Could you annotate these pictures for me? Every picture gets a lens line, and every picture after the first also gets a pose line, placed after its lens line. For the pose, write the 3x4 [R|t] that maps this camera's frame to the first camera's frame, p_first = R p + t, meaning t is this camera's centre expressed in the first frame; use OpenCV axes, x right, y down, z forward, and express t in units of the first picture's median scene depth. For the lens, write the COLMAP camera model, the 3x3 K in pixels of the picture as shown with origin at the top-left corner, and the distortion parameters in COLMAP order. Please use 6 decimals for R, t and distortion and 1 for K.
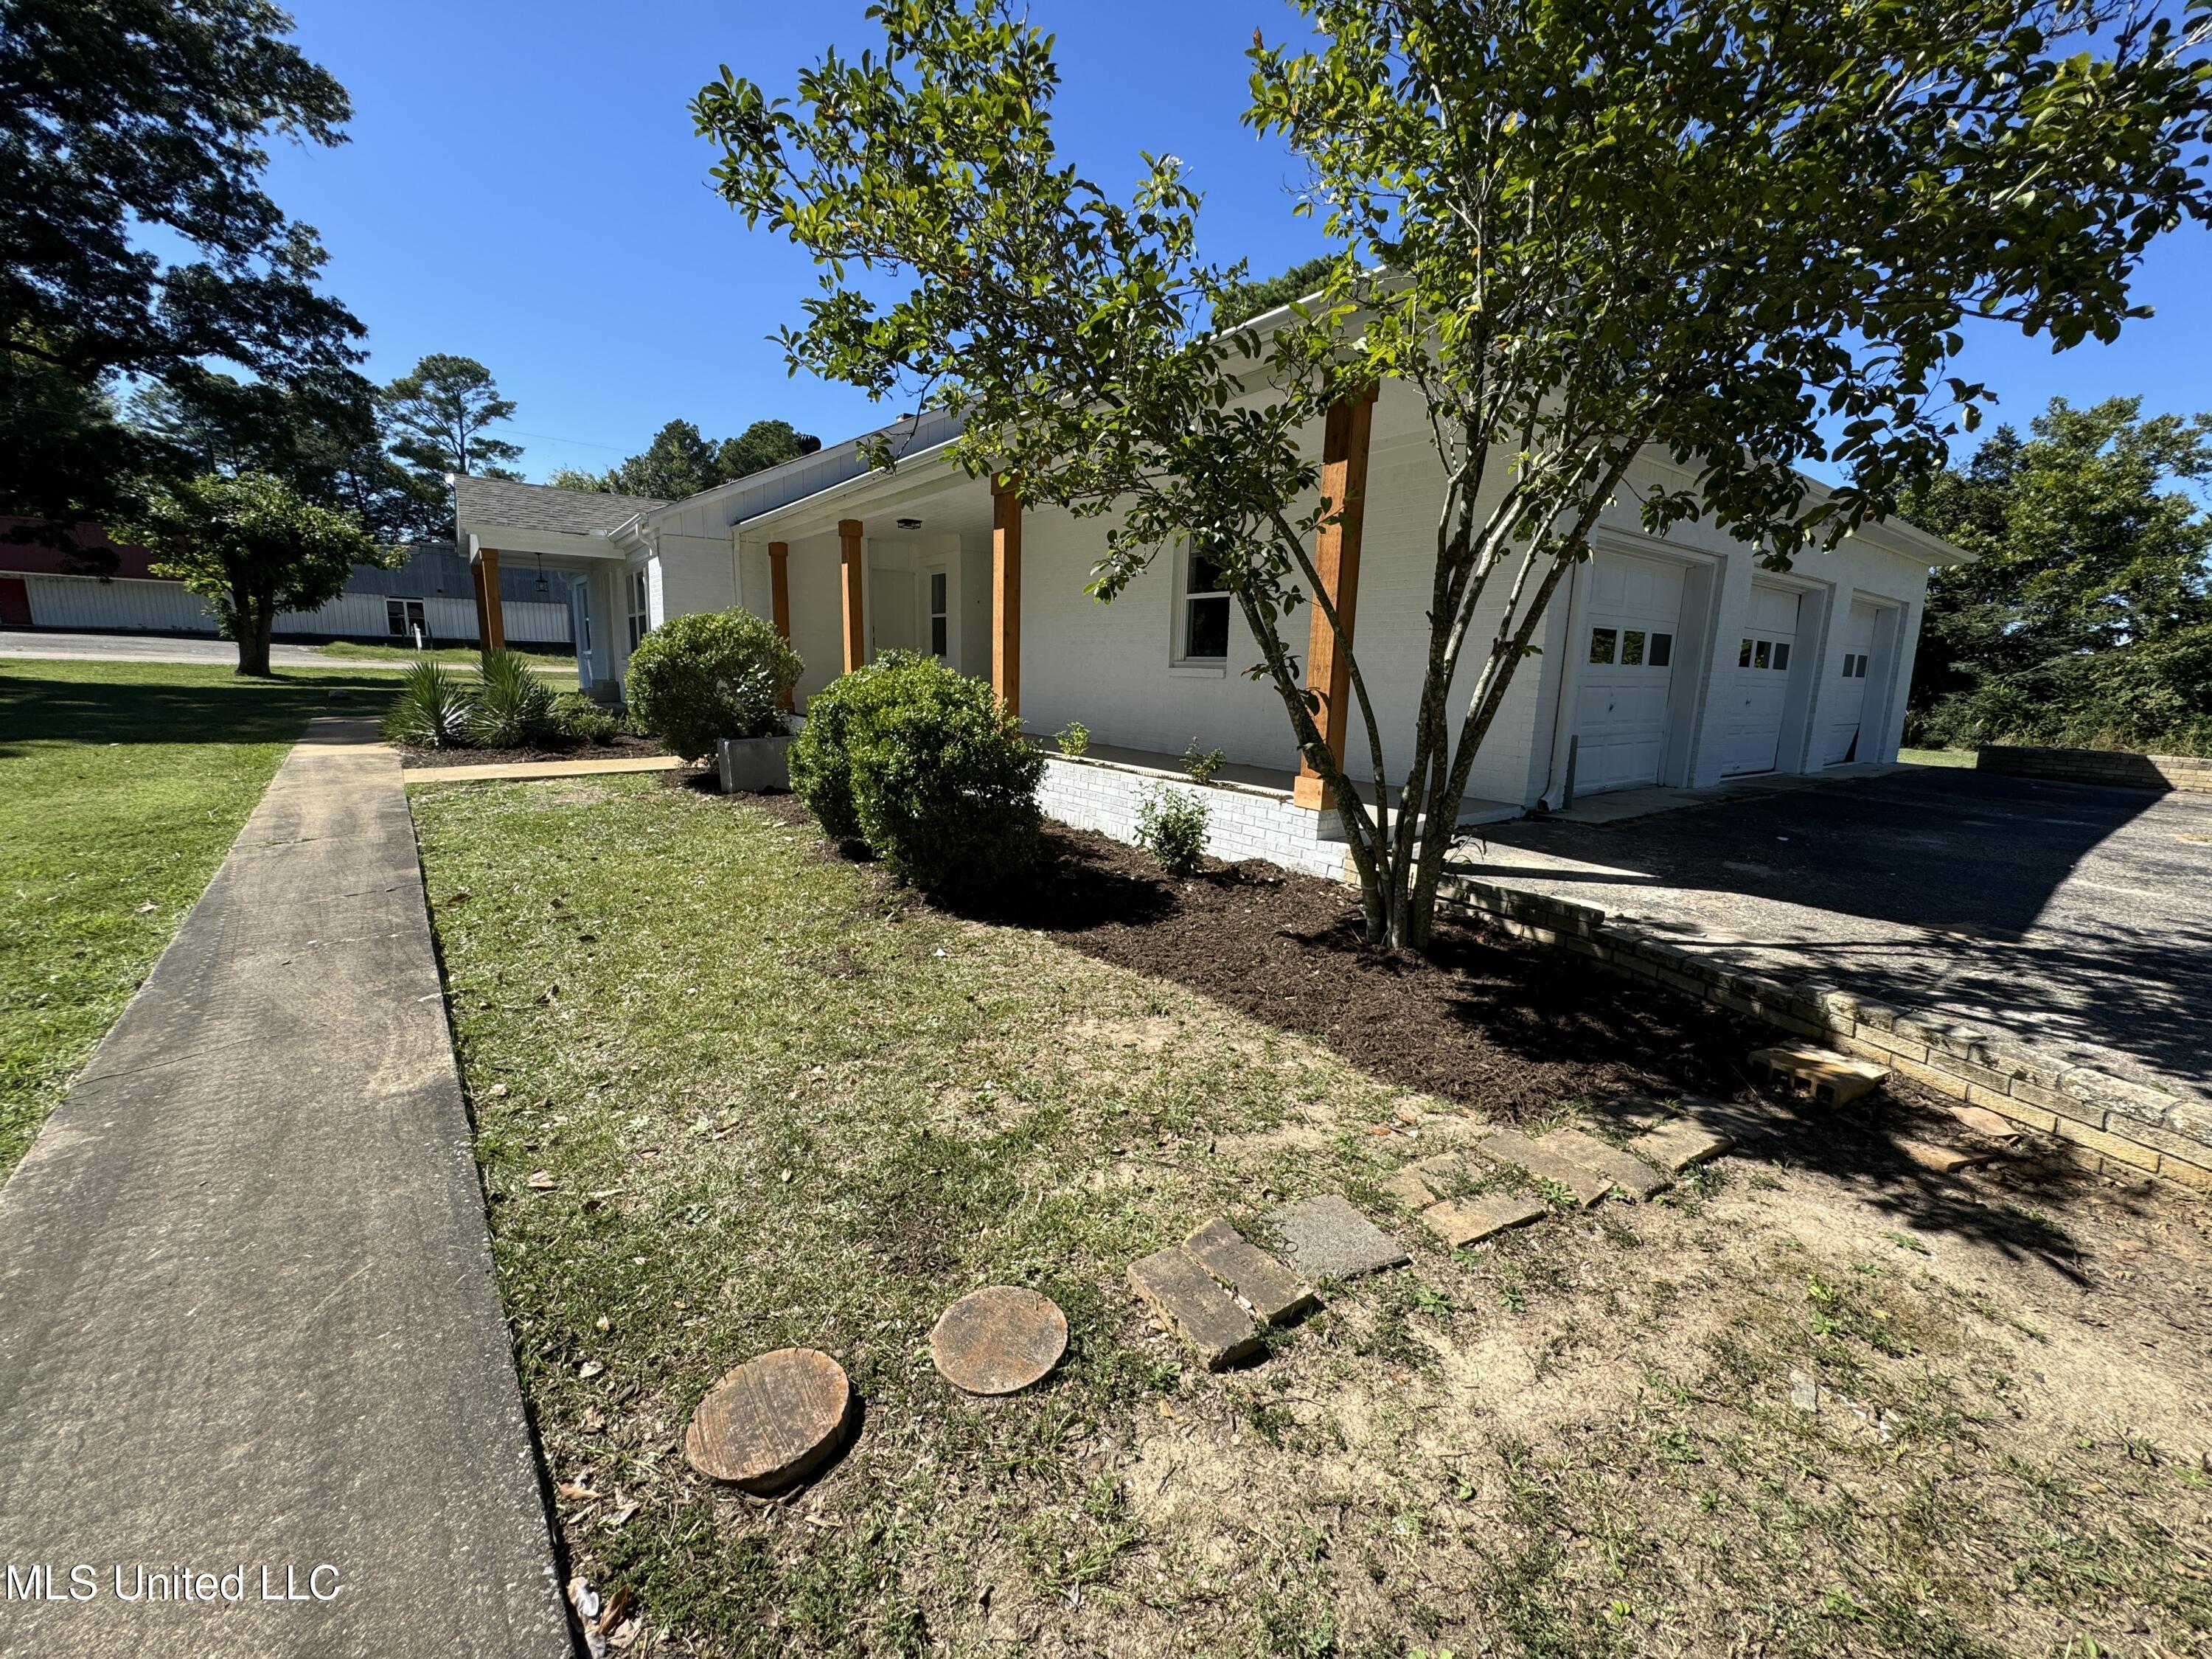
lens RADIAL K [[883.5, 0, 1106.1], [0, 883.5, 834.5], [0, 0, 1]] dist [-0.001292, -0.000163]
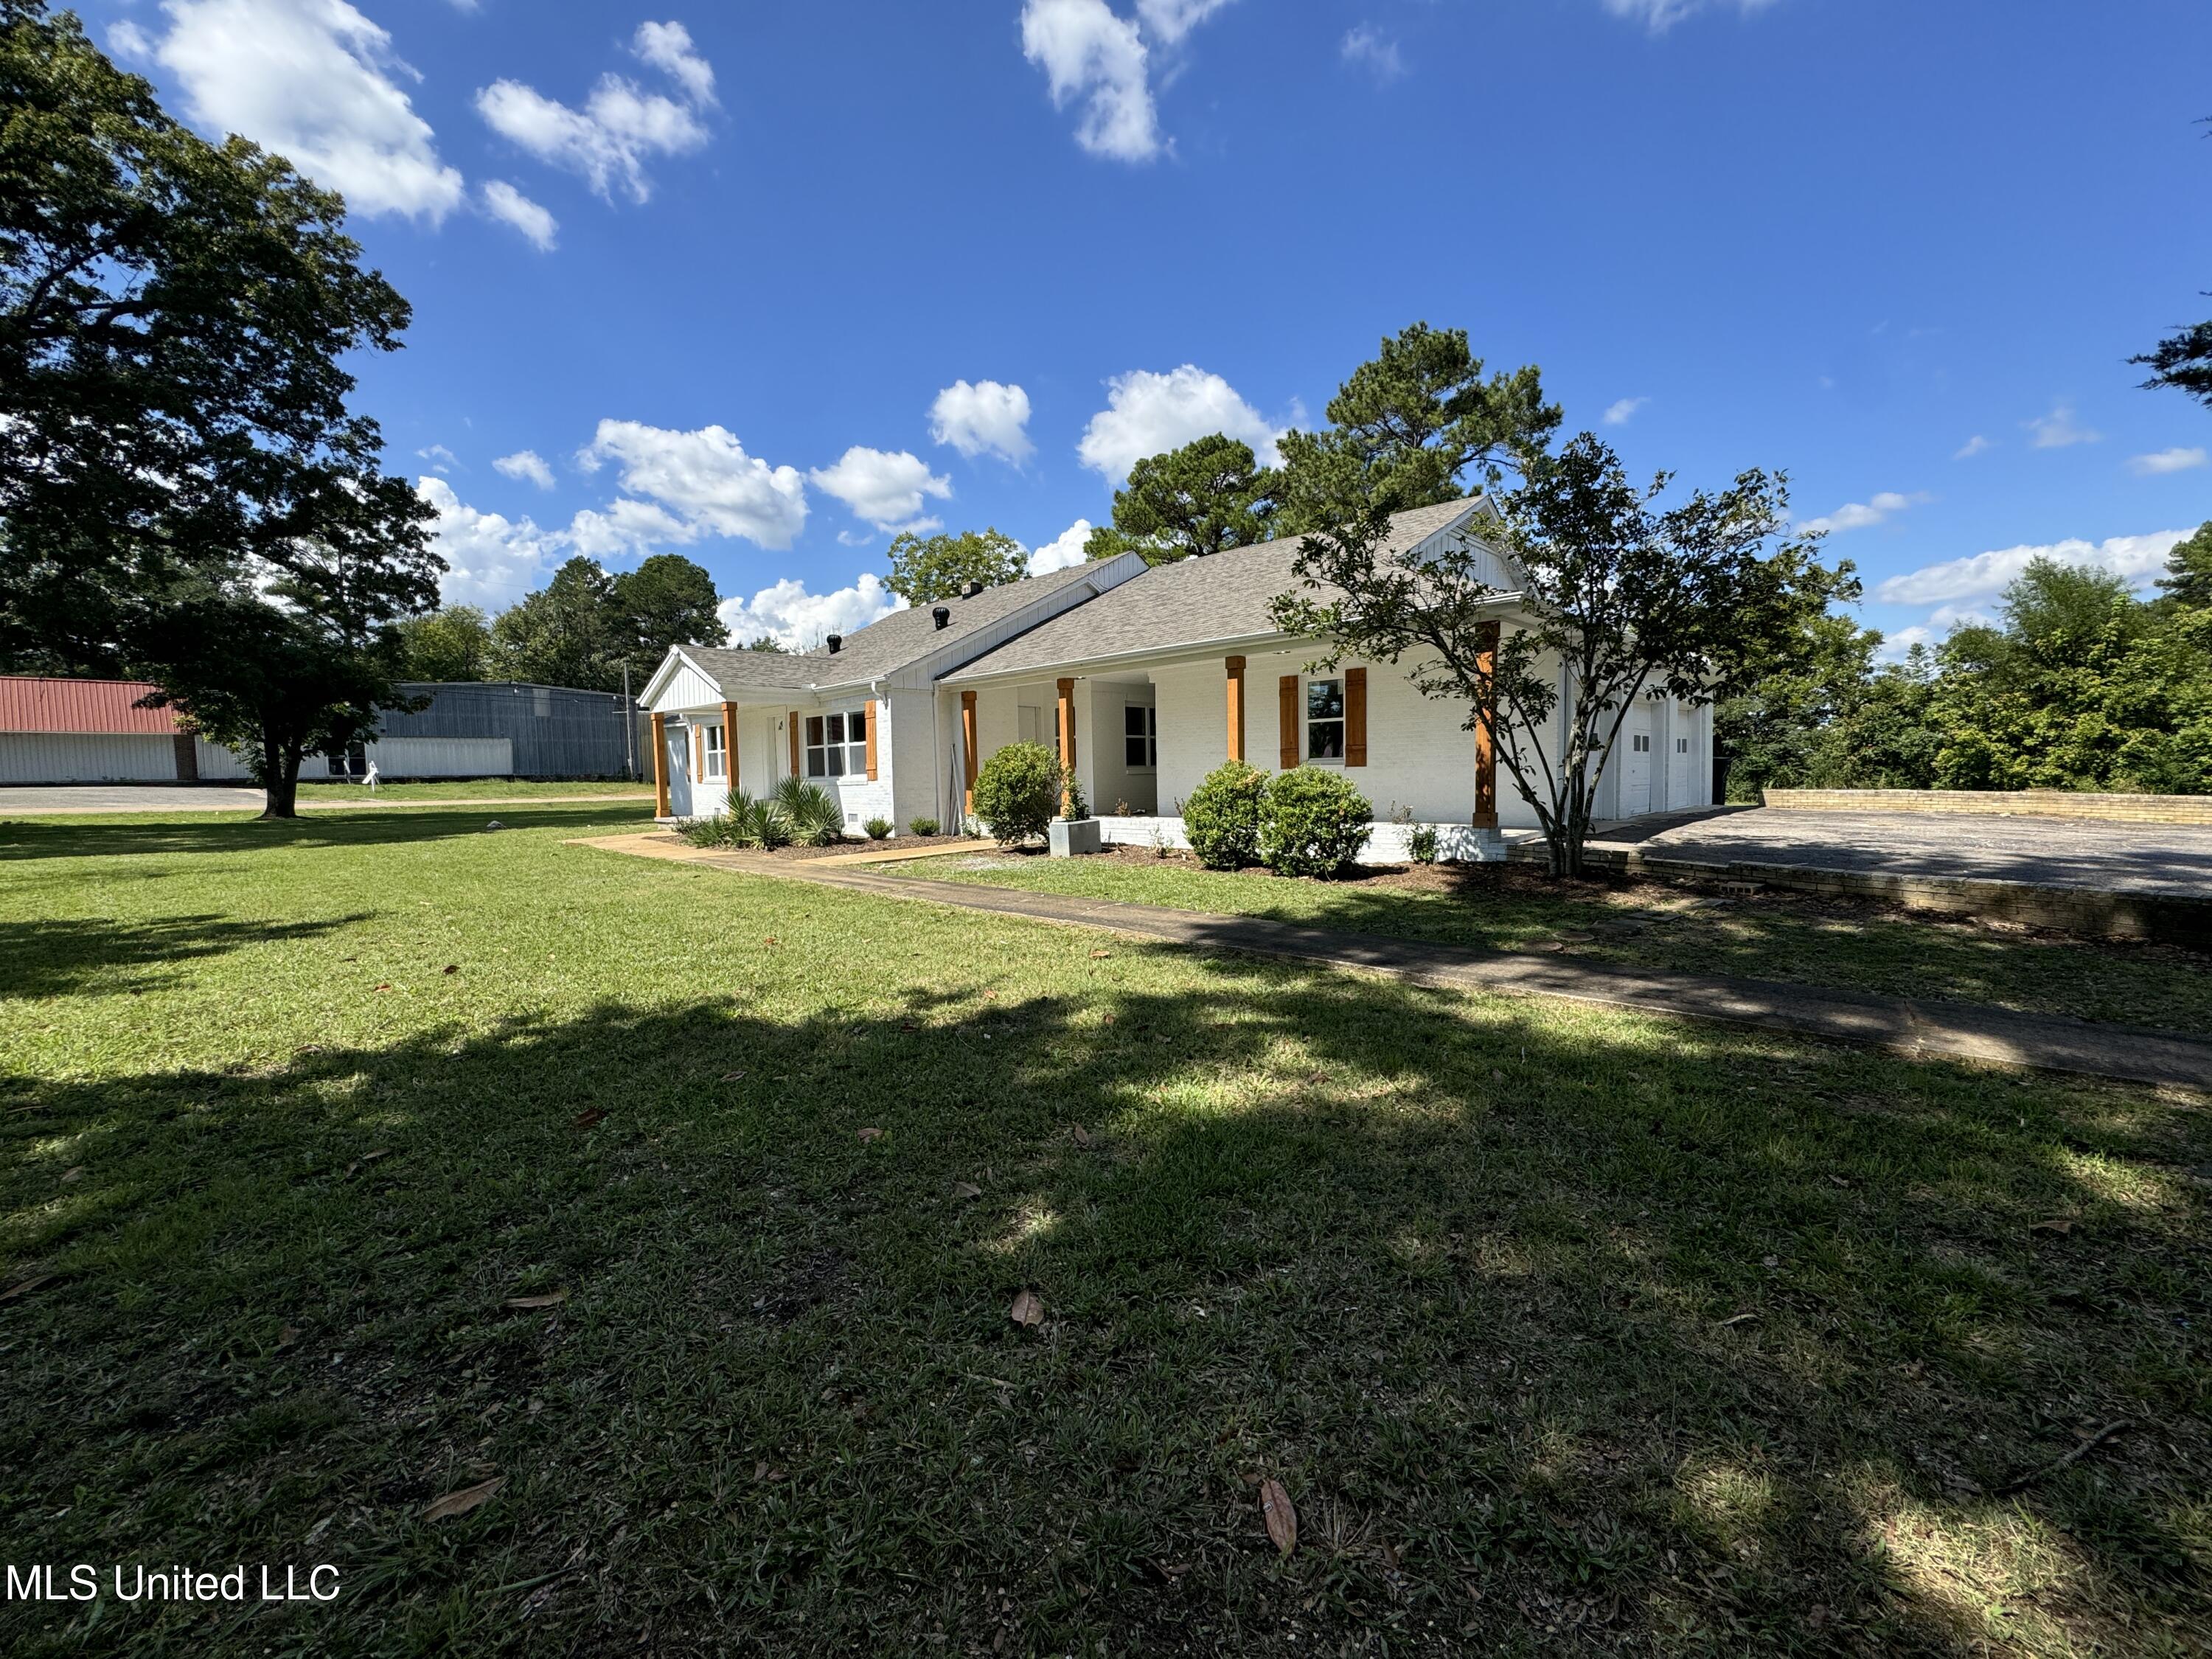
lens RADIAL K [[883.5, 0, 1106.7], [0, 883.5, 827.9], [0, 0, 1]] dist [-0.001292, -0.000163]
pose [[0.986134, -0.057585, 0.155640, -0.183797], [0.076330, 0.990161, -0.117278, 0.025572], [-0.147355, 0.127532, 0.980827, -0.164585]]
